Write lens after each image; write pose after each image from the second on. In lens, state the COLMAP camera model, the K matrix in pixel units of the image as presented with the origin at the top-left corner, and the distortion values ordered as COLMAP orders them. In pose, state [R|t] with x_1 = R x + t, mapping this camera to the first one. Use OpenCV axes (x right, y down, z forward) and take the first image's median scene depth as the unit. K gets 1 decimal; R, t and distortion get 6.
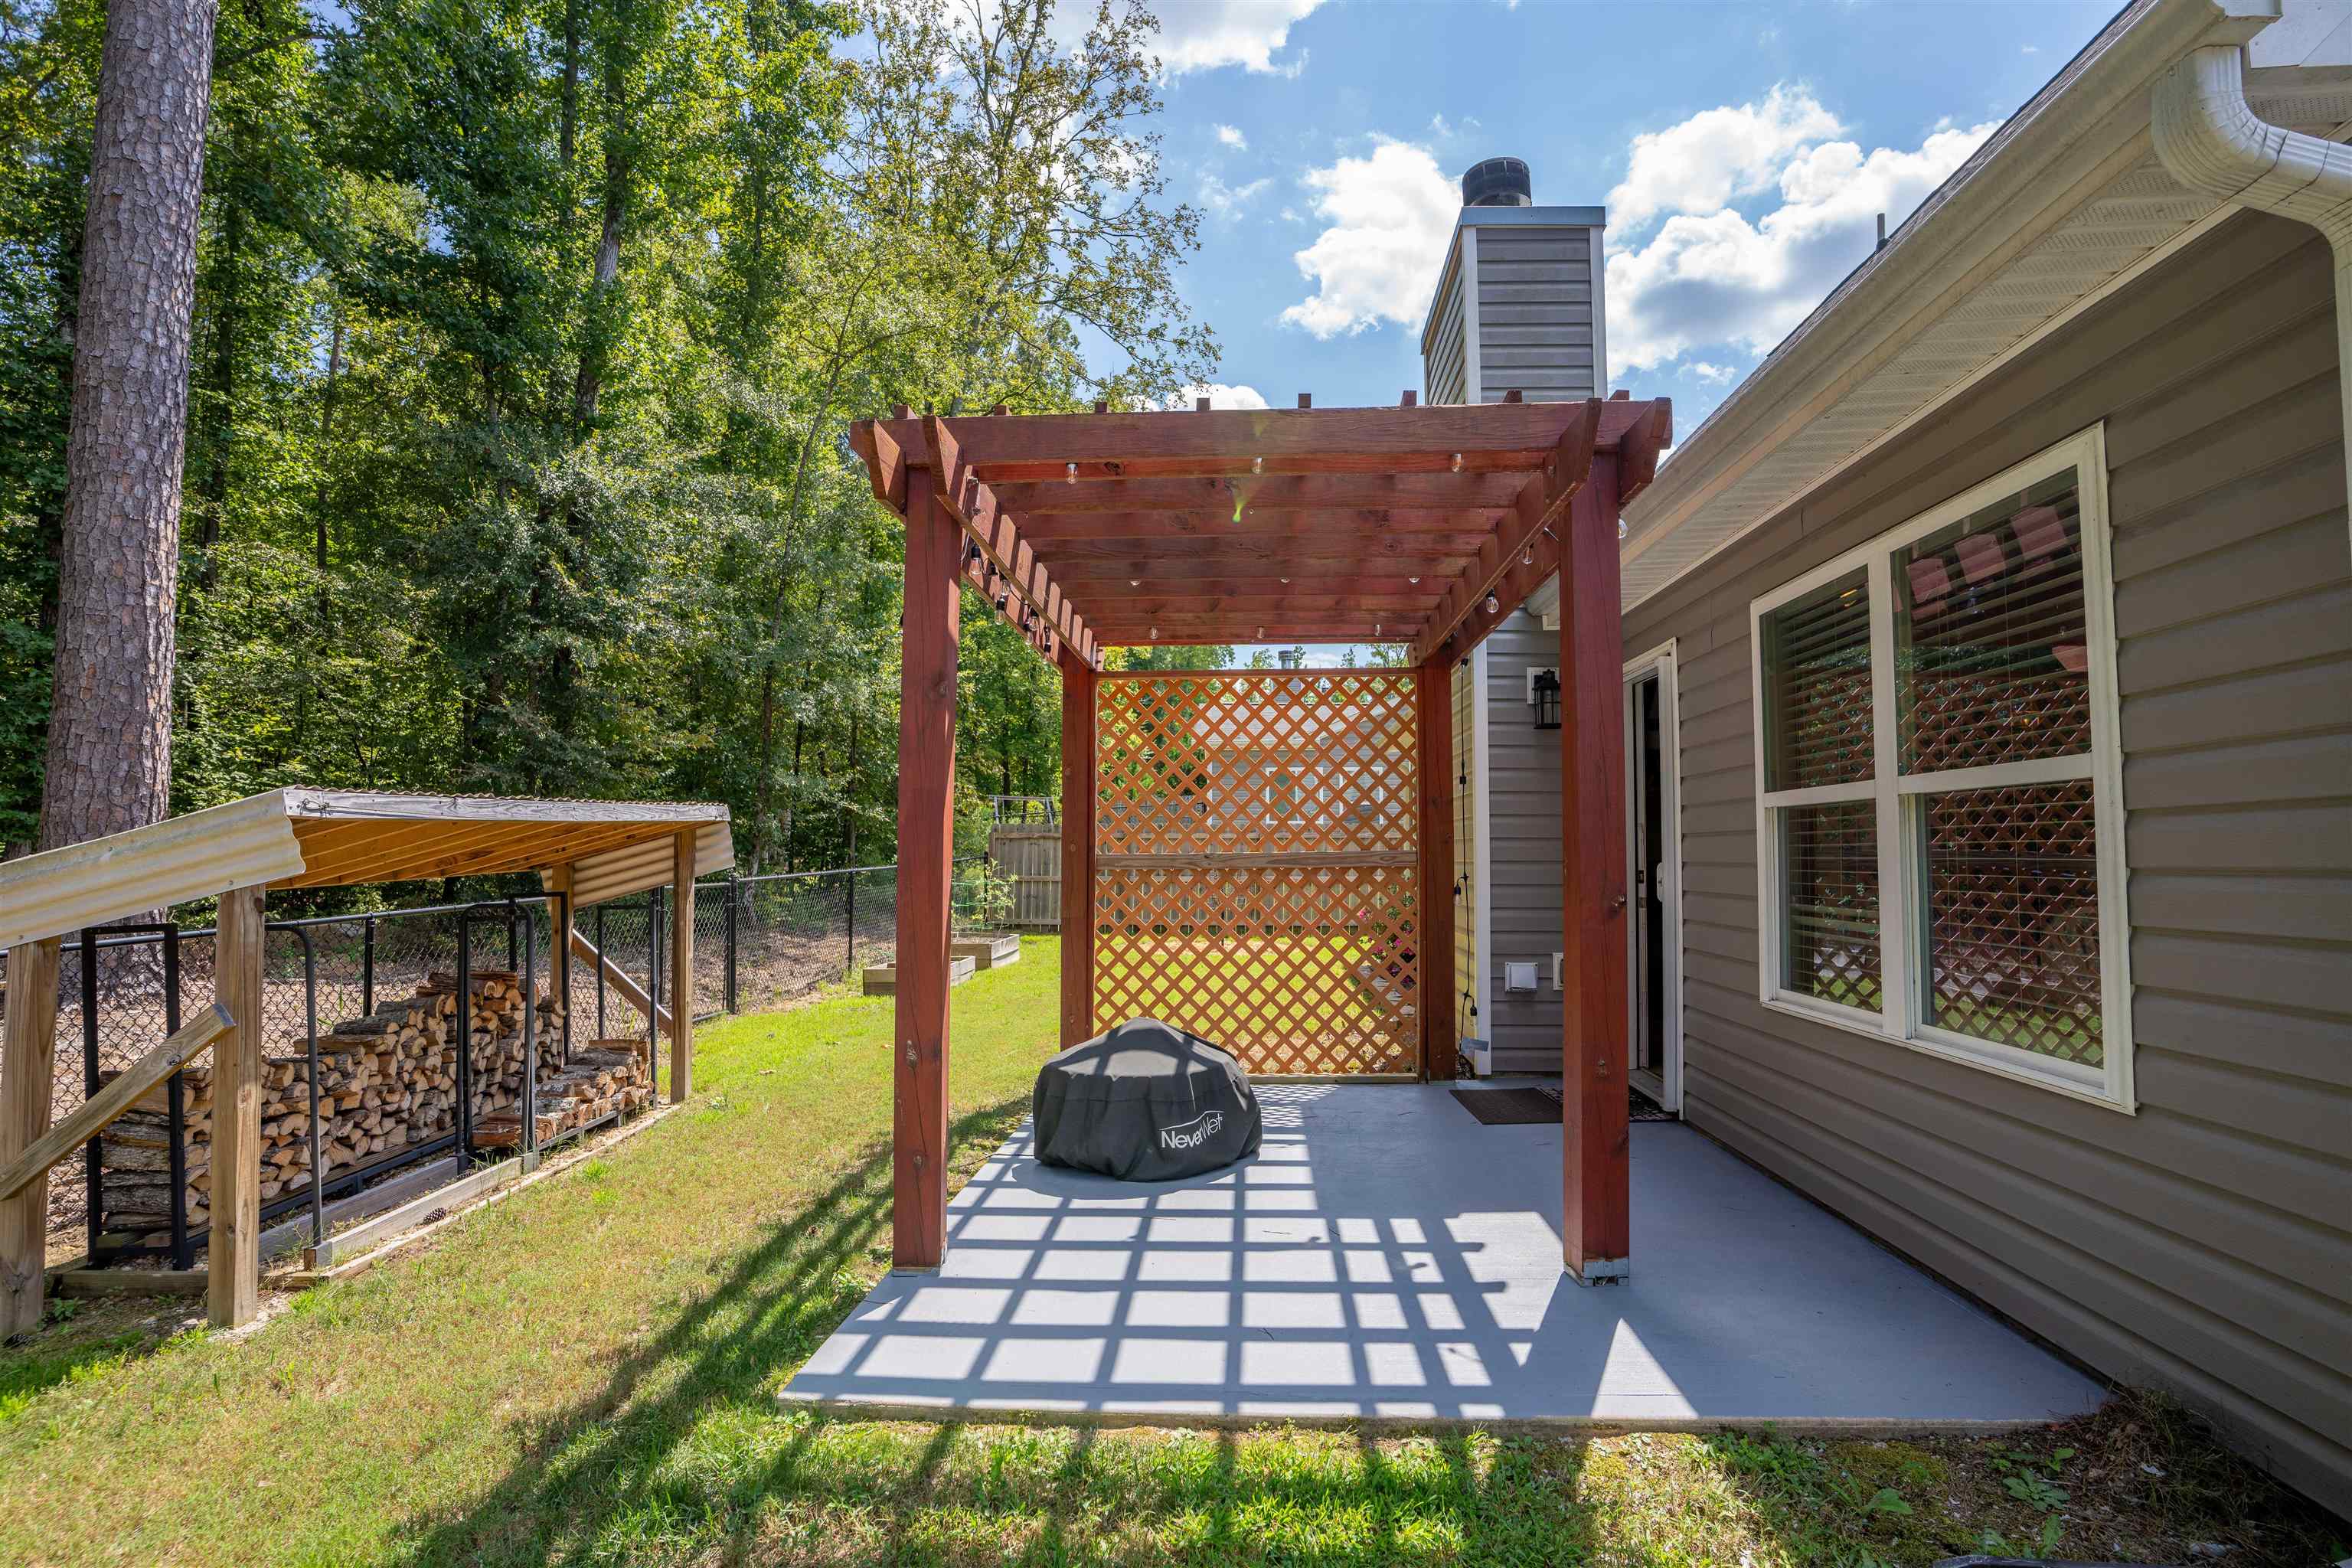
lens RADIAL K [[1140.7, 0, 1172.8], [0, 1140.7, 786.6], [0, 0, 1]] dist [-0.060174, 0.019946]
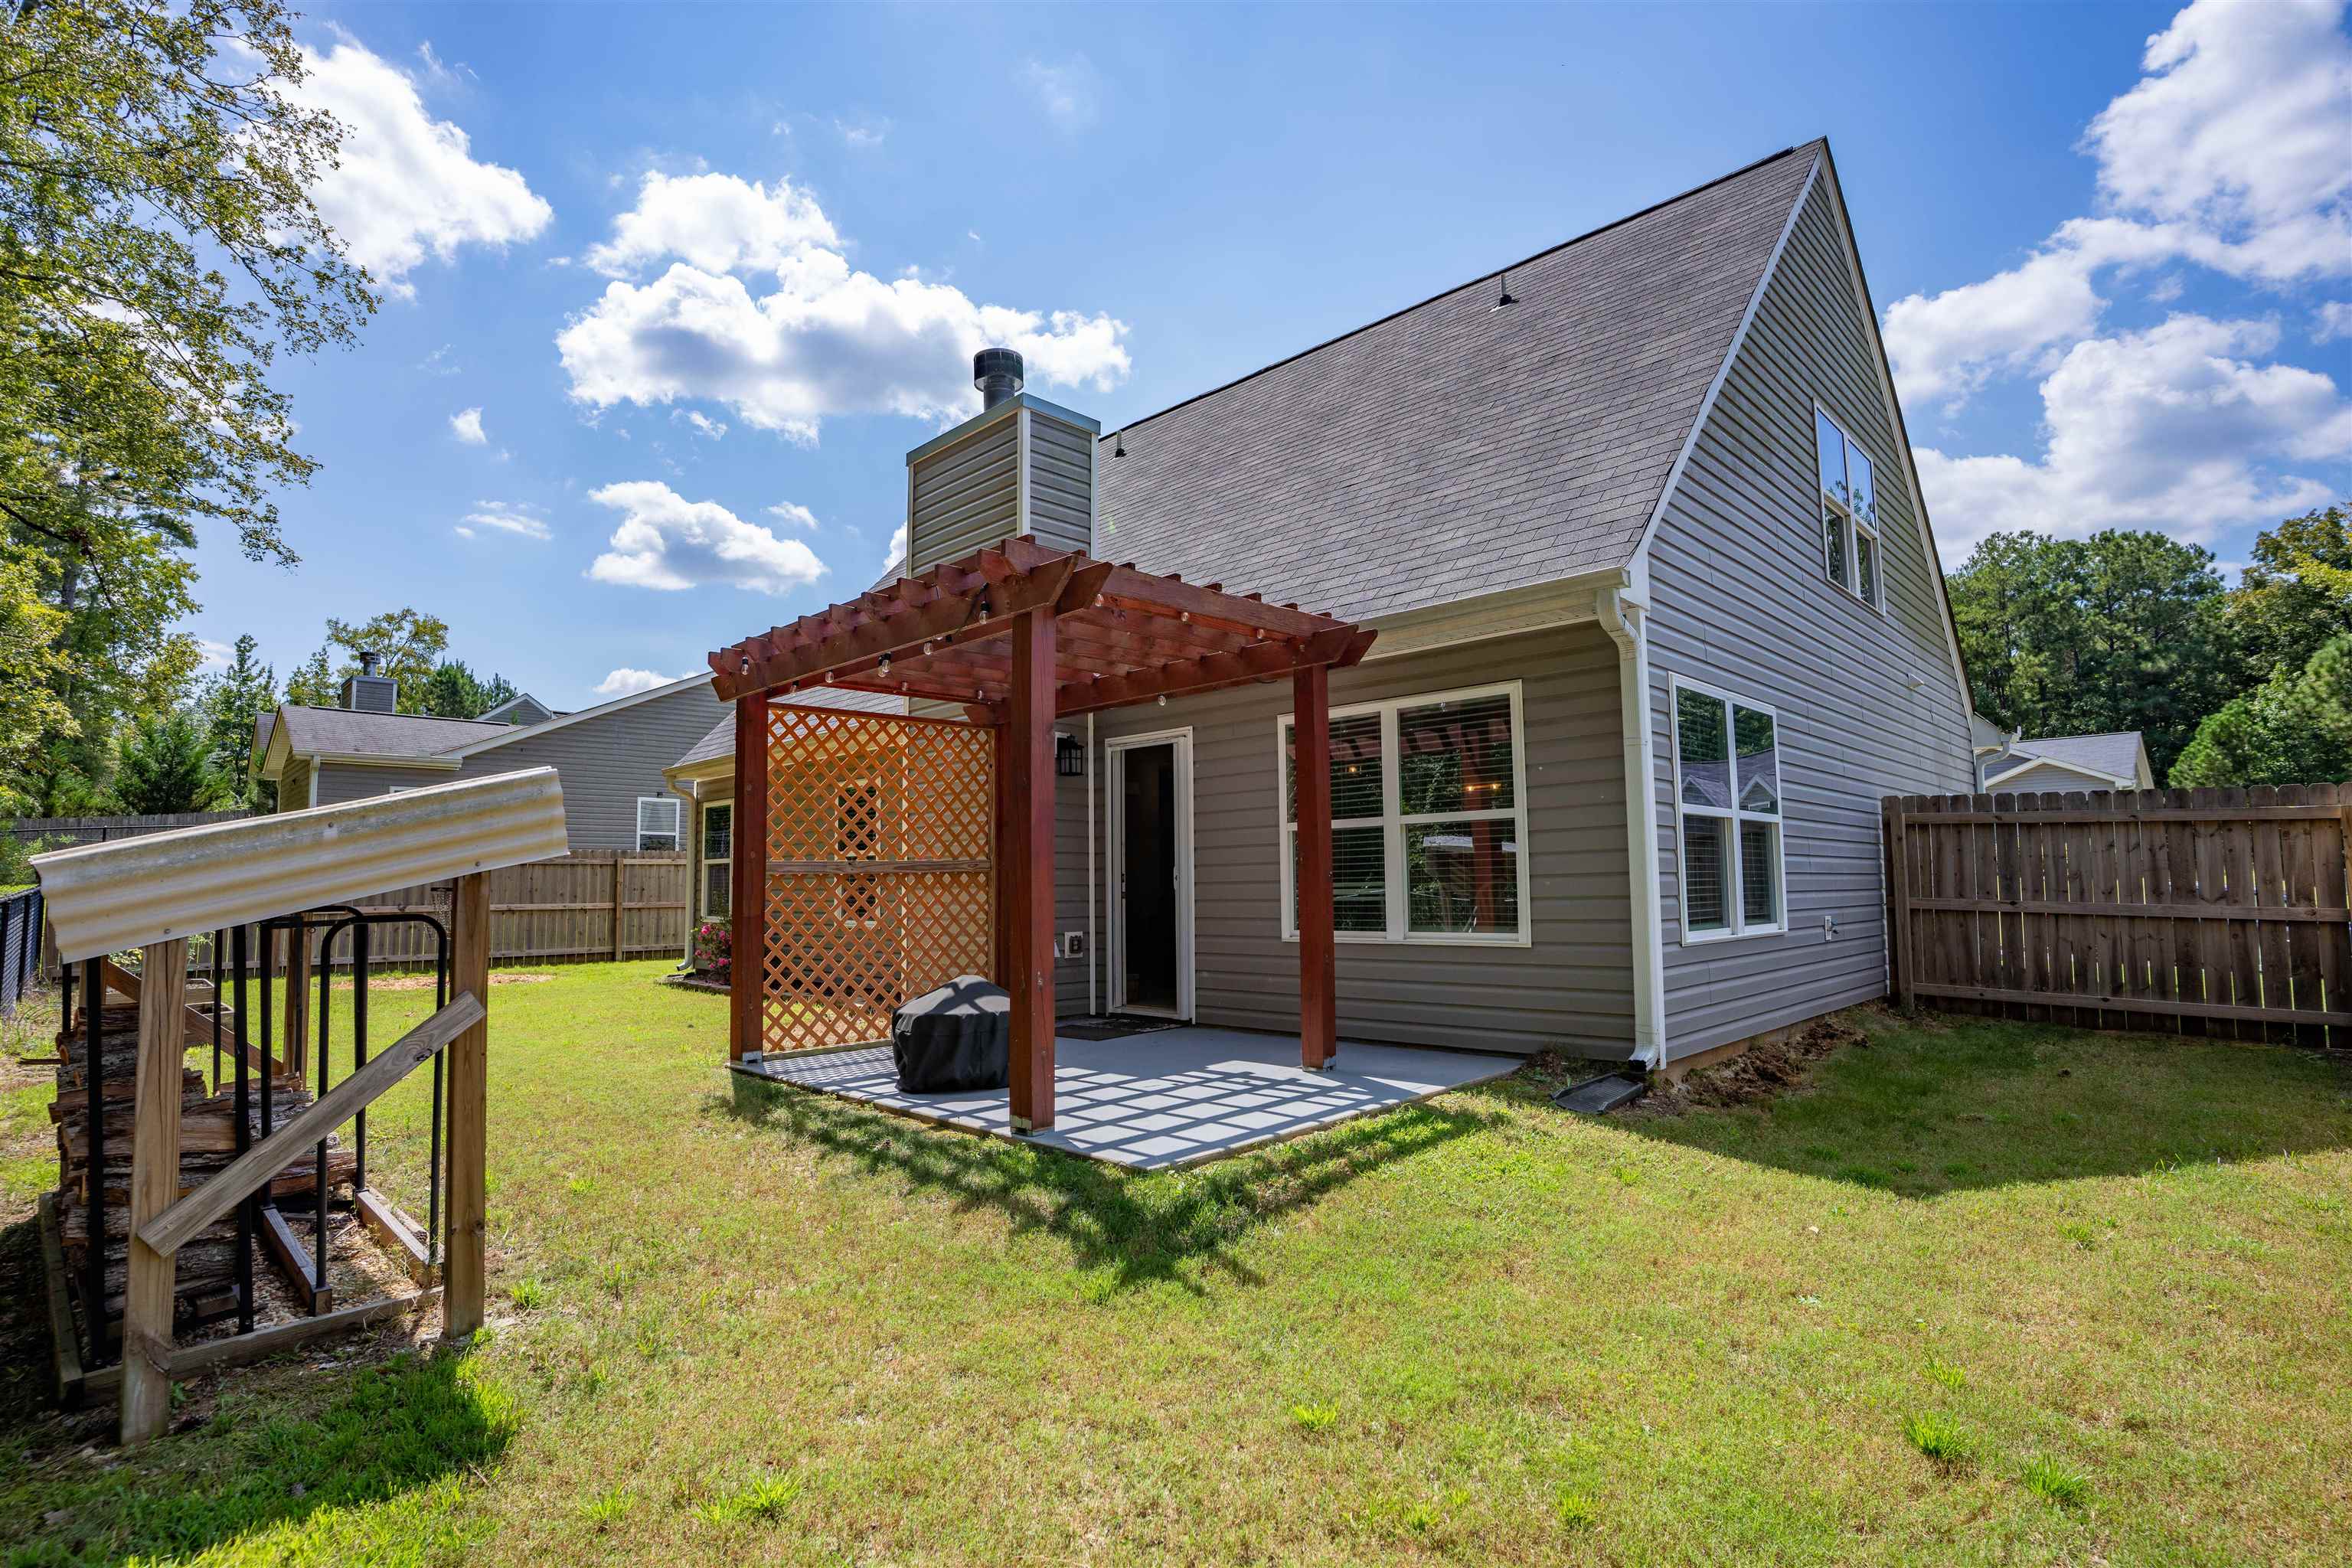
lens RADIAL K [[1140.7, 0, 1175.6], [0, 1140.7, 773.9], [0, 0, 1]] dist [-0.060174, 0.019946]
pose [[0.651649, 0.064305, 0.755790, -1.061344], [-0.029867, 0.997803, -0.059144, 0.044287], [-0.757932, 0.015968, 0.652138, -0.075781]]
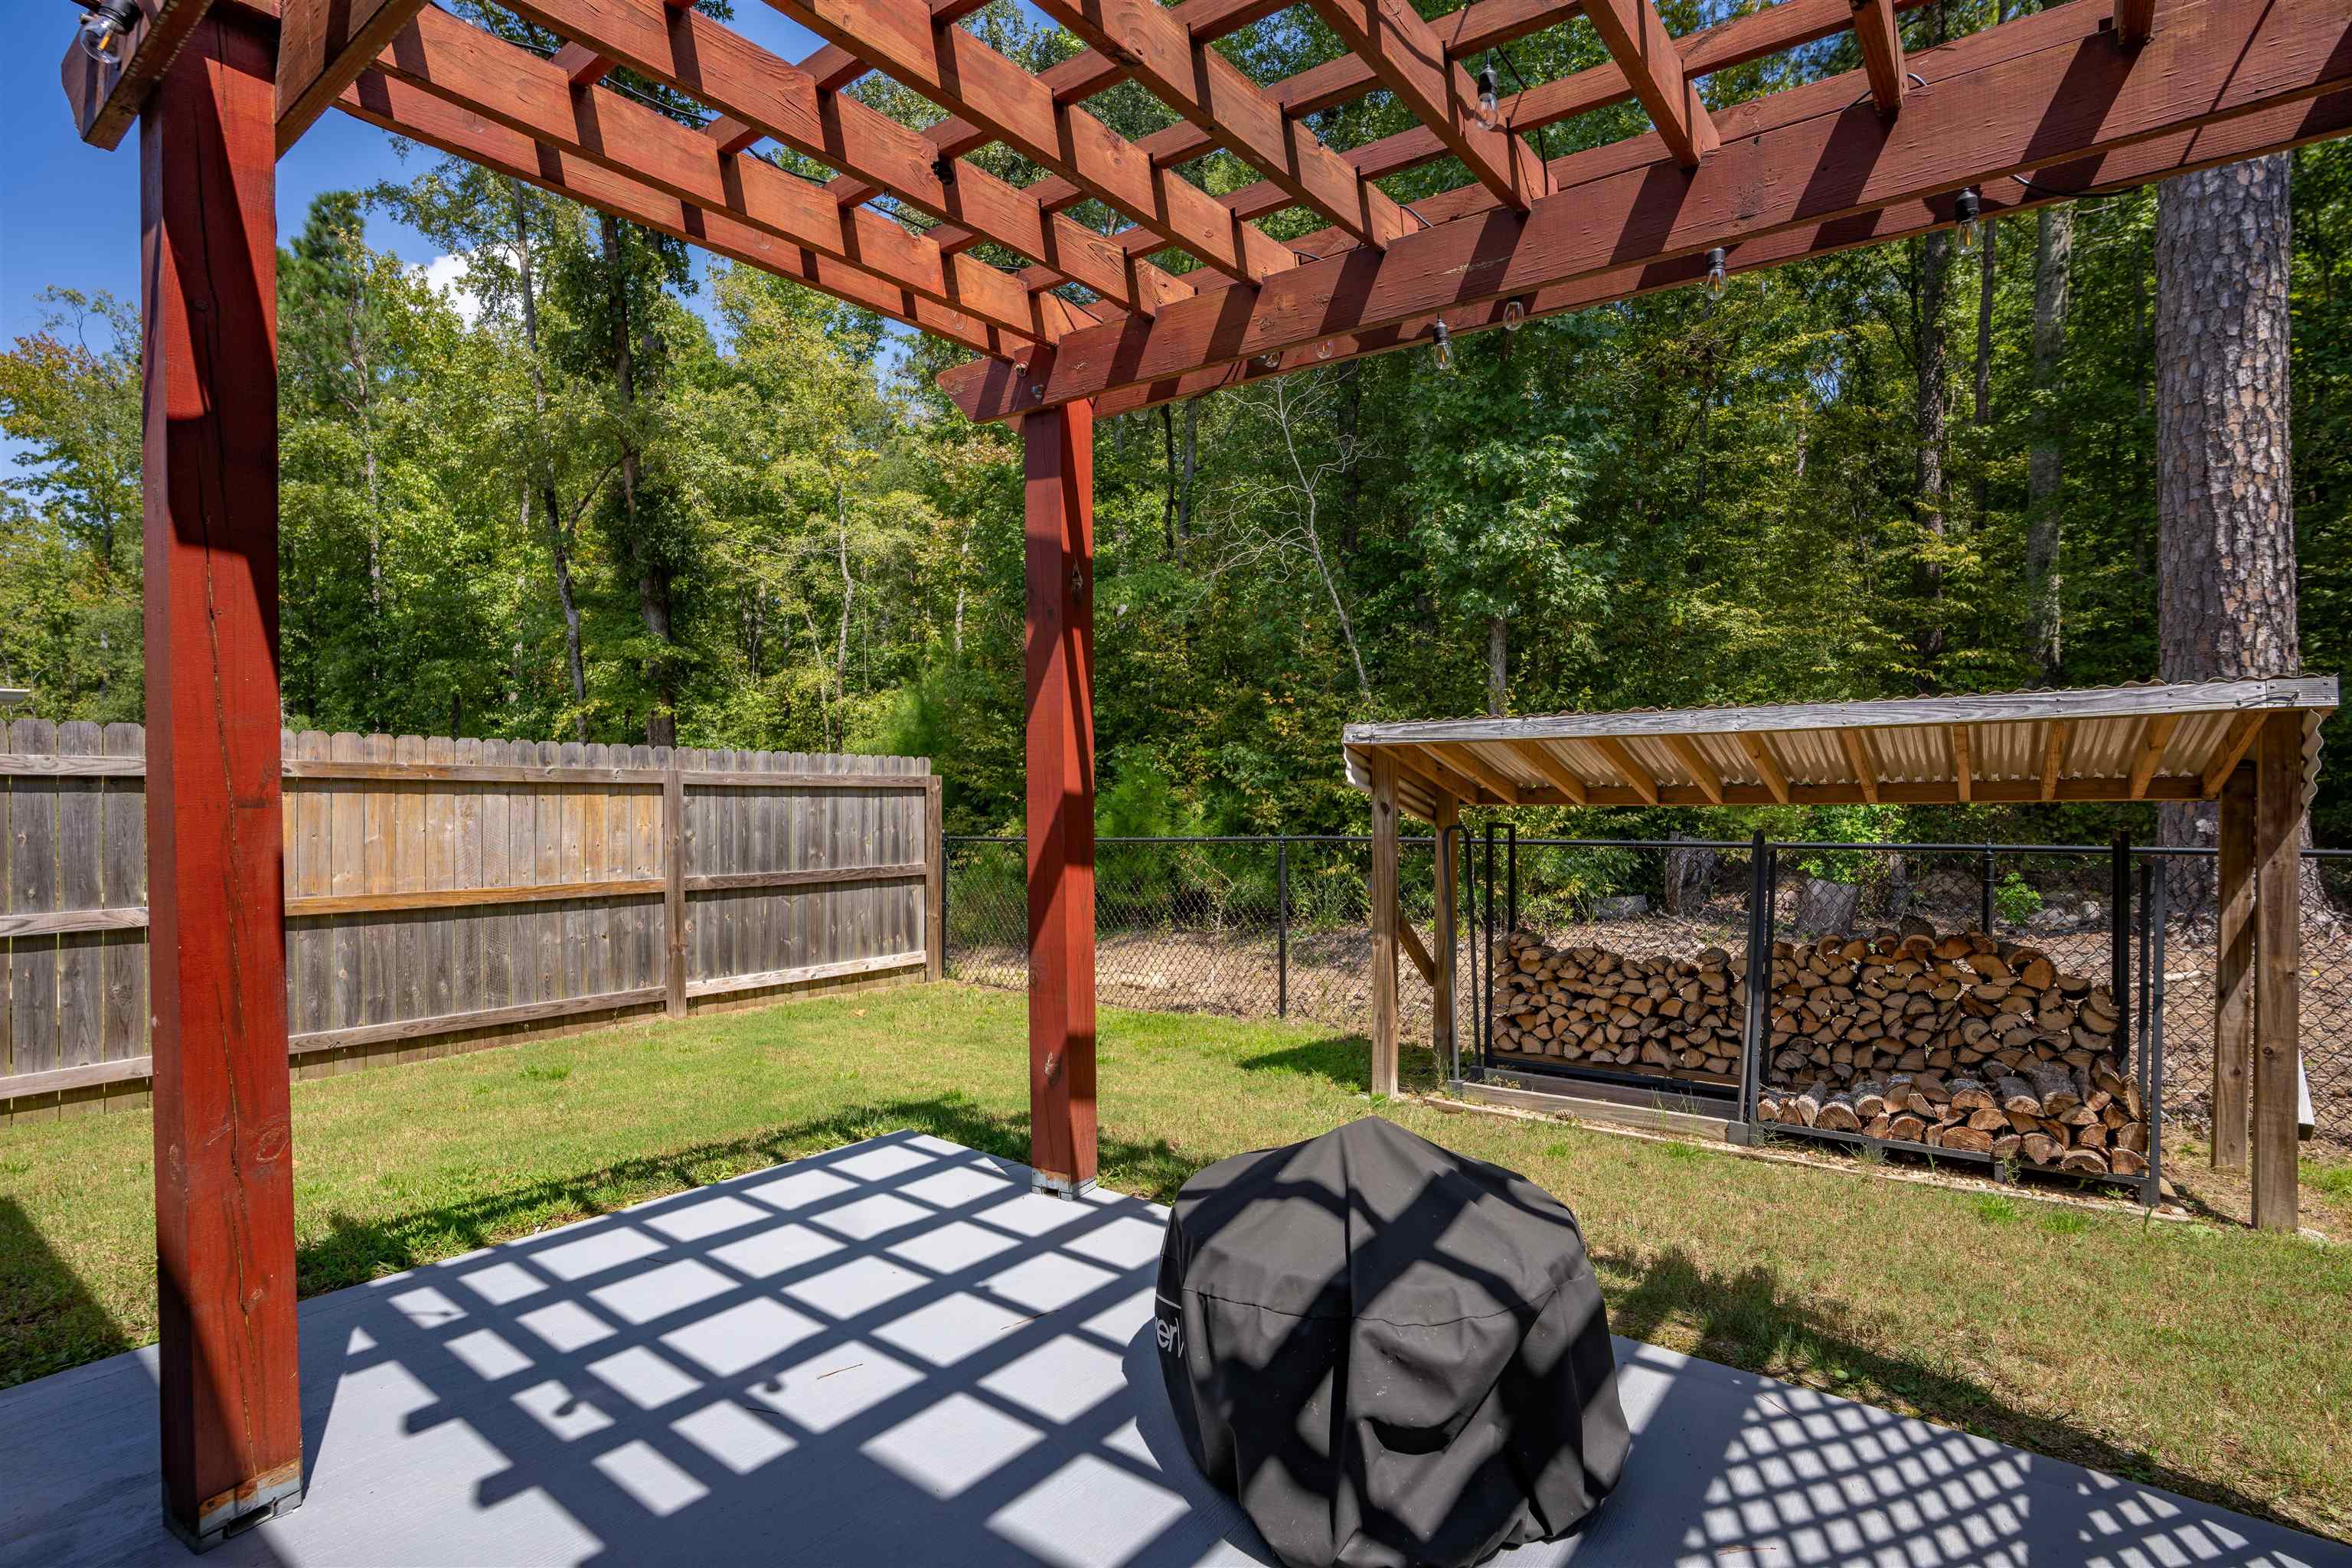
lens RADIAL K [[1140.7, 0, 1168.7], [0, 1140.7, 783.2], [0, 0, 1]] dist [-0.060174, 0.019946]
pose [[-0.549791, 0.003739, -0.835294, 0.566987], [0.049973, 0.998346, -0.028423, 0.108239], [0.833806, -0.057369, -0.549069, 1.687591]]
